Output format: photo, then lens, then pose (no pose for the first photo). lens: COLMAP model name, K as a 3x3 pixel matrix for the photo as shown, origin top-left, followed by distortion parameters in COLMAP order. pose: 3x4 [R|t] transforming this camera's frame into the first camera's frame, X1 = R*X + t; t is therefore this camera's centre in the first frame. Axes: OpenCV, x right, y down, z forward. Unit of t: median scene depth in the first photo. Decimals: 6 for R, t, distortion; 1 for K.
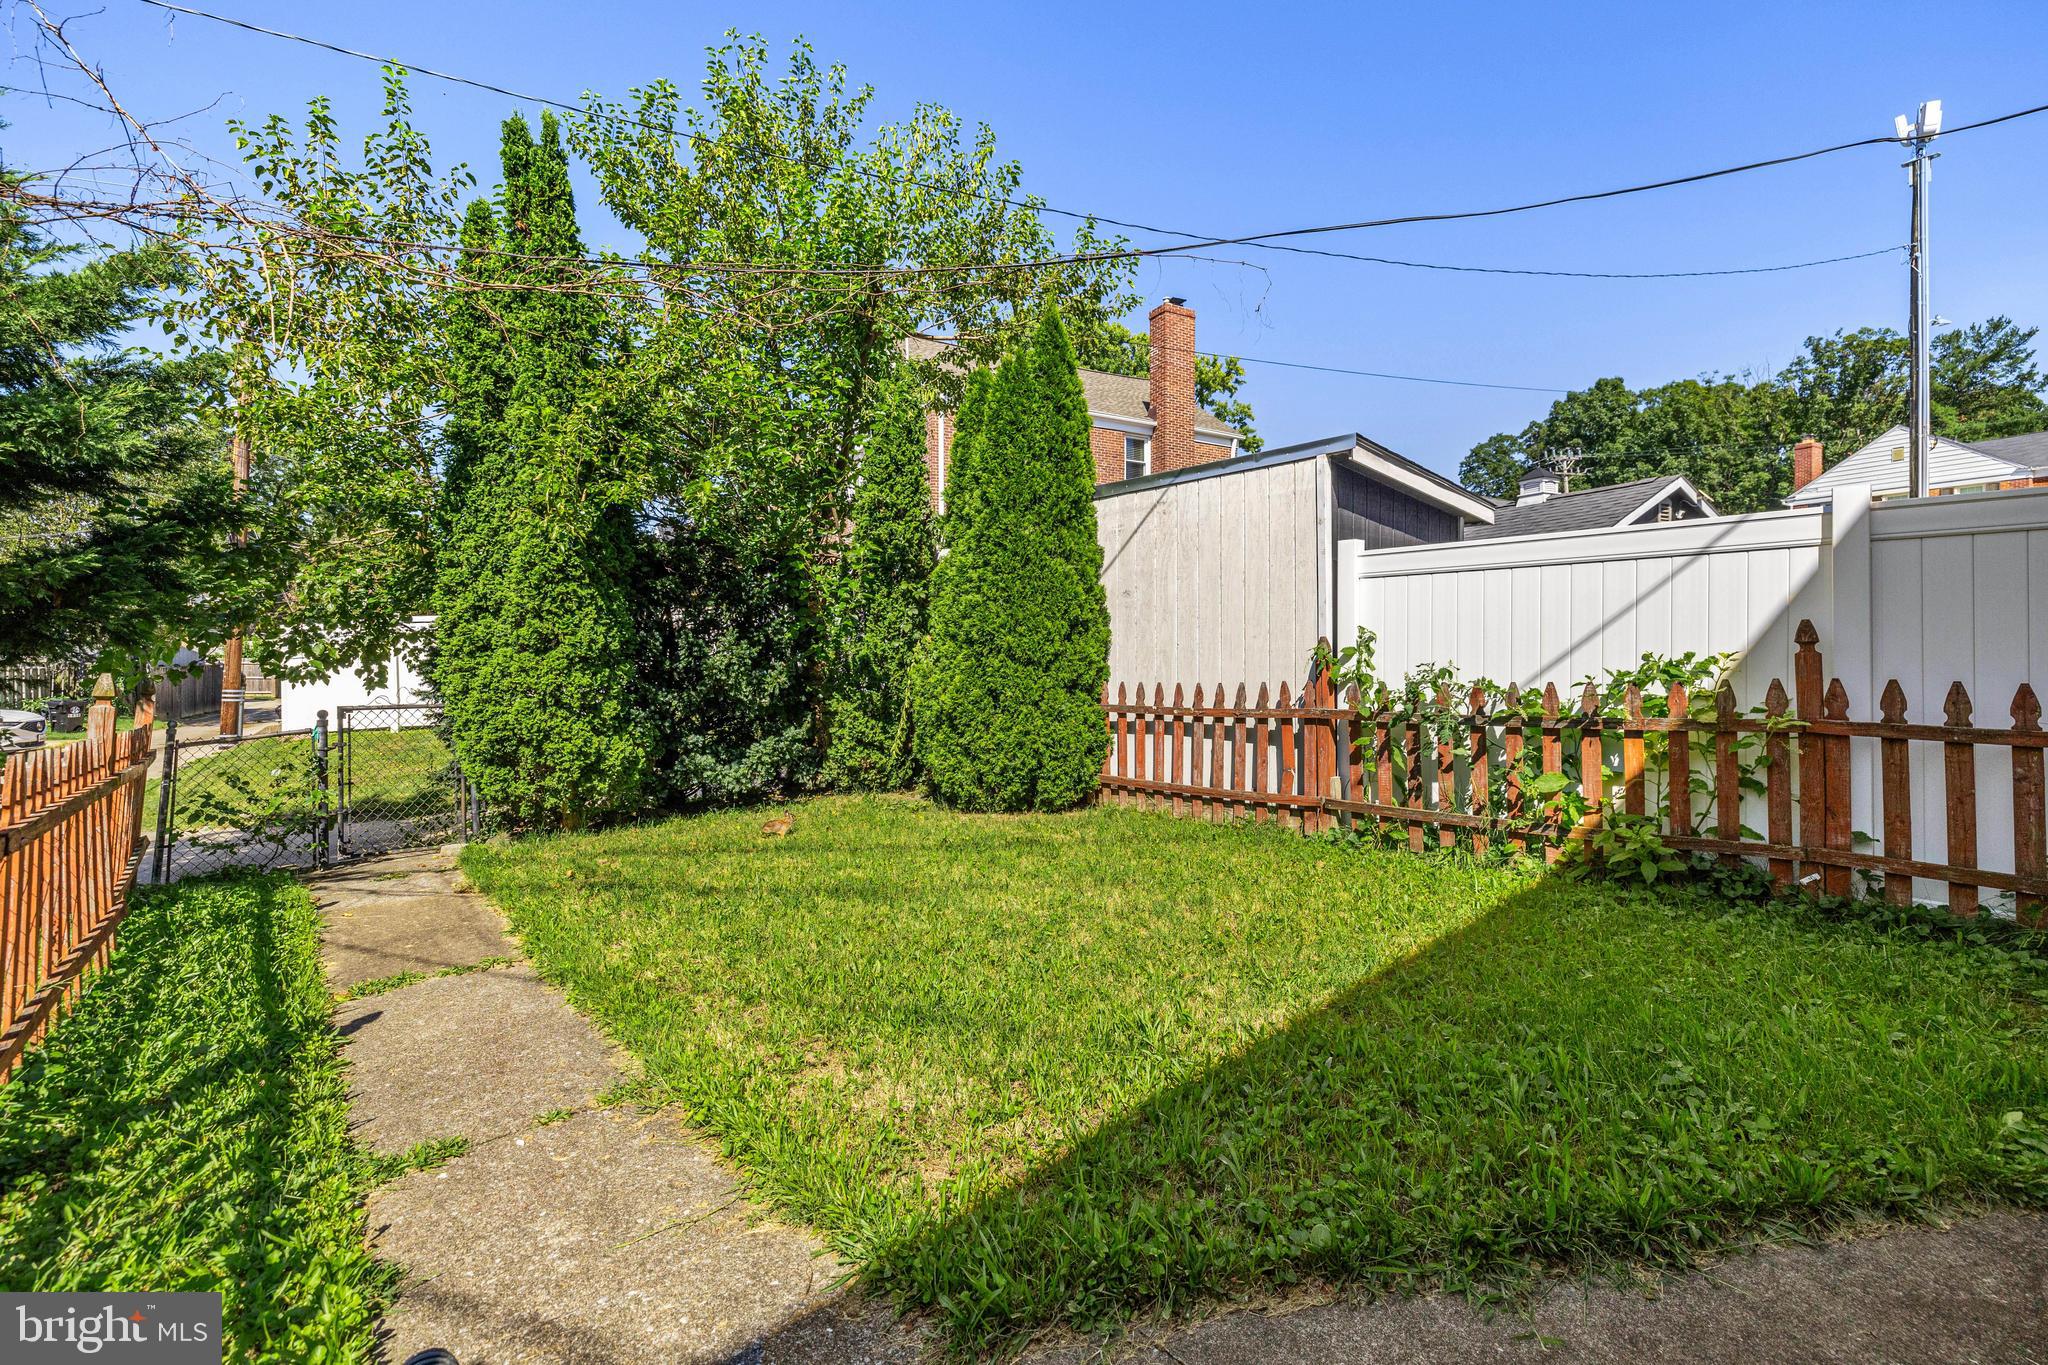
lens RADIAL K [[866.5, 0, 1024.1], [0, 866.5, 669.1], [0, 0, 1]] dist [-0.000326, 0.001584]
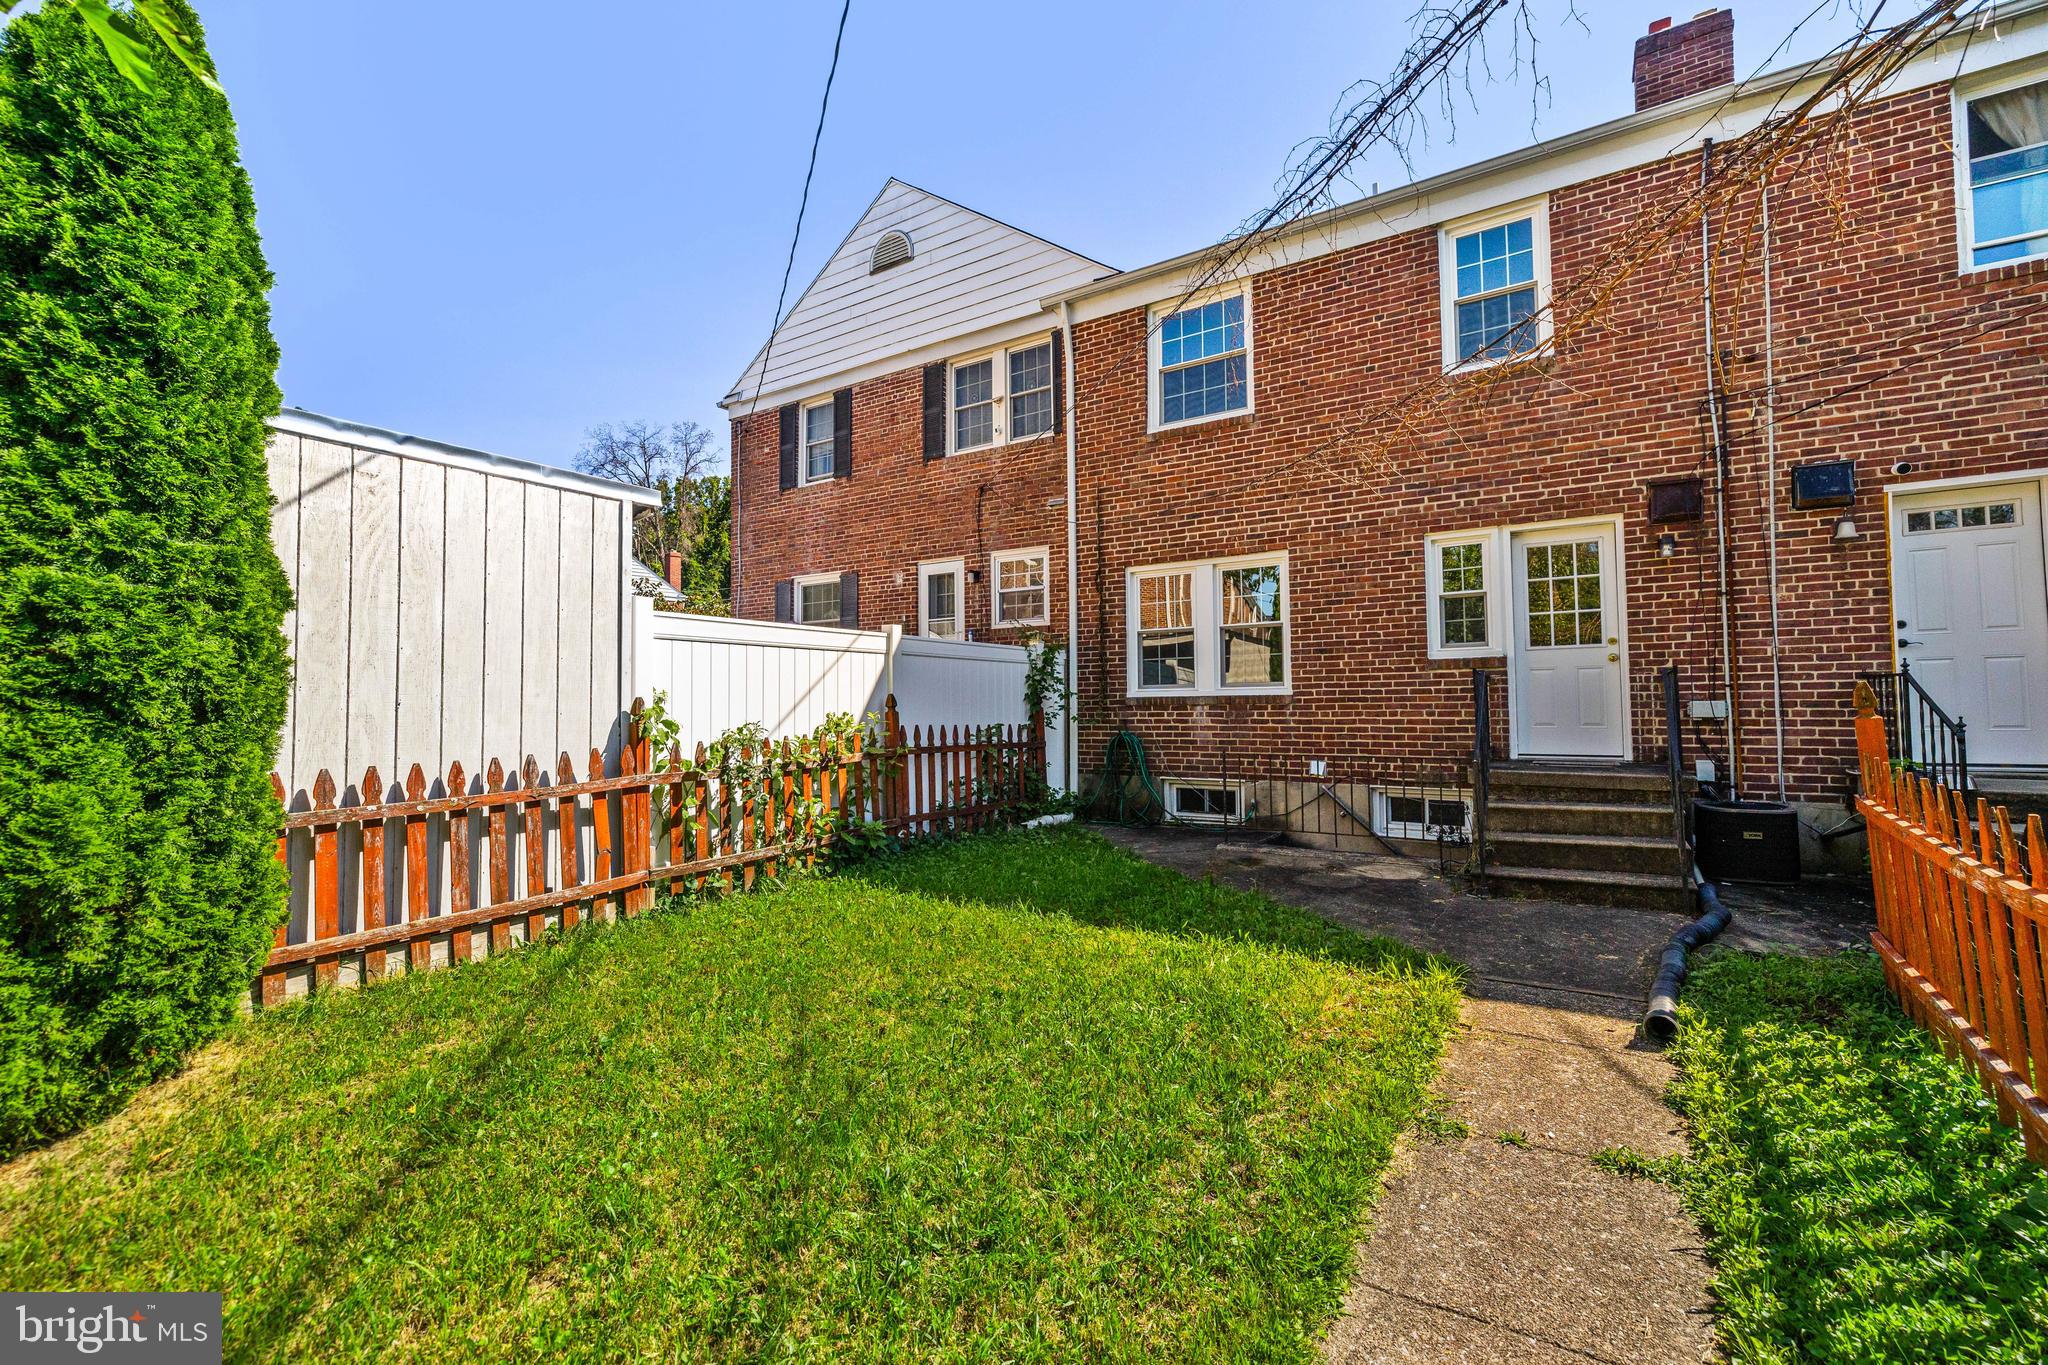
lens RADIAL K [[866.5, 0, 1018.0], [0, 866.5, 671.1], [0, 0, 1]] dist [-0.000326, 0.001584]
pose [[-0.268948, 0.040520, 0.962302, -0.930057], [0.022398, 0.999108, -0.035810, -0.033459], [-0.962894, 0.011923, -0.269616, 1.212758]]
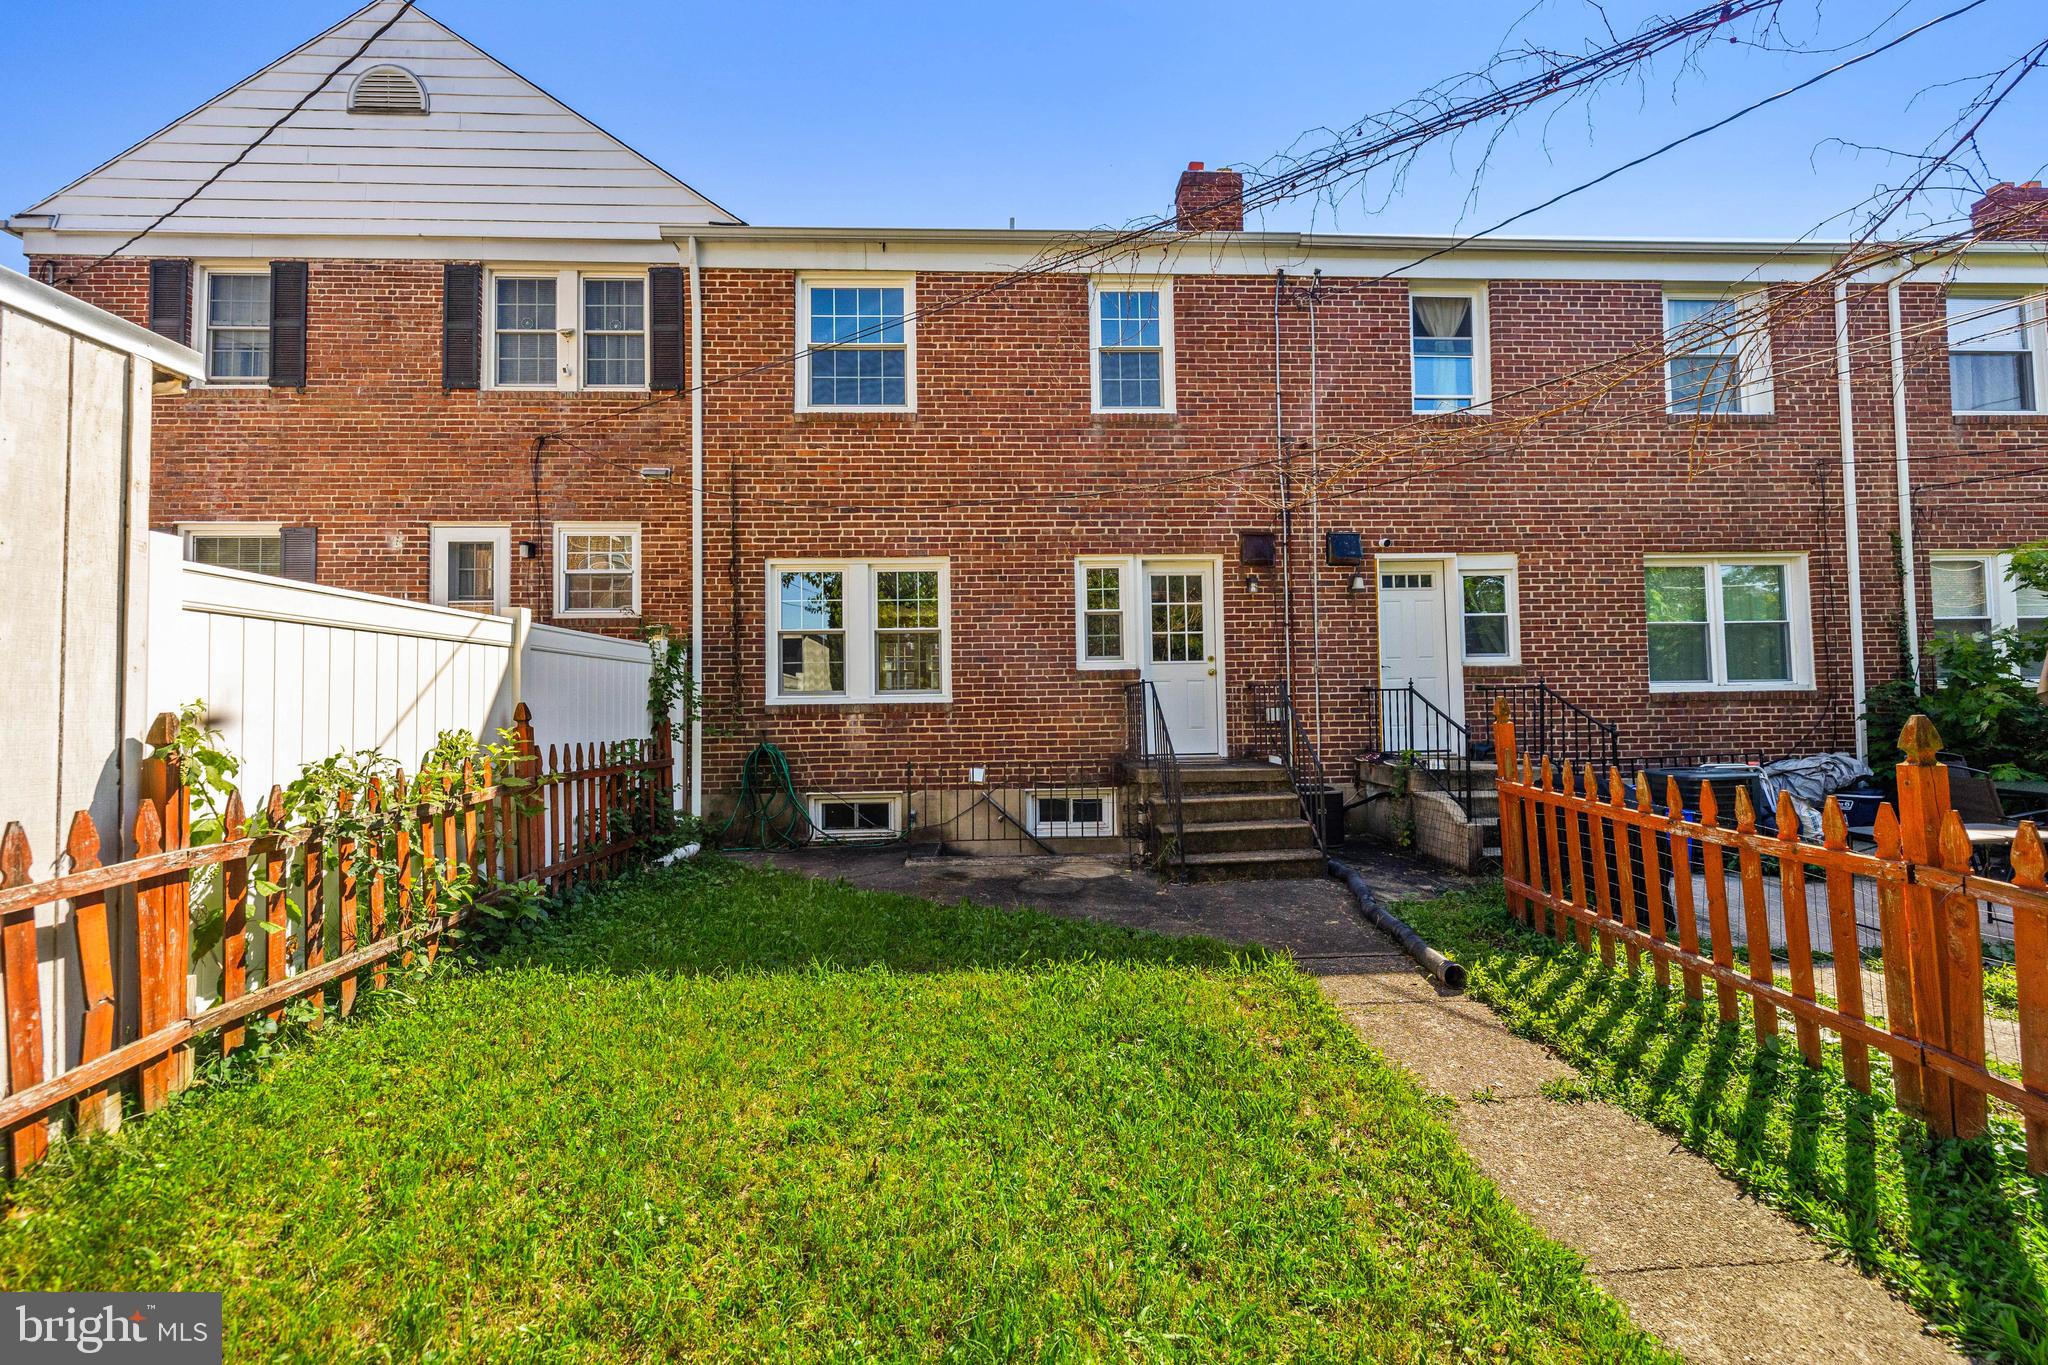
lens RADIAL K [[866.5, 0, 1023.4], [0, 866.5, 675.8], [0, 0, 1]] dist [-0.000326, 0.001584]
pose [[-0.781269, 0.029149, 0.623513, -0.531724], [0.021009, 0.999571, -0.020405, -0.054382], [-0.623840, -0.002842, -0.781547, 1.534373]]
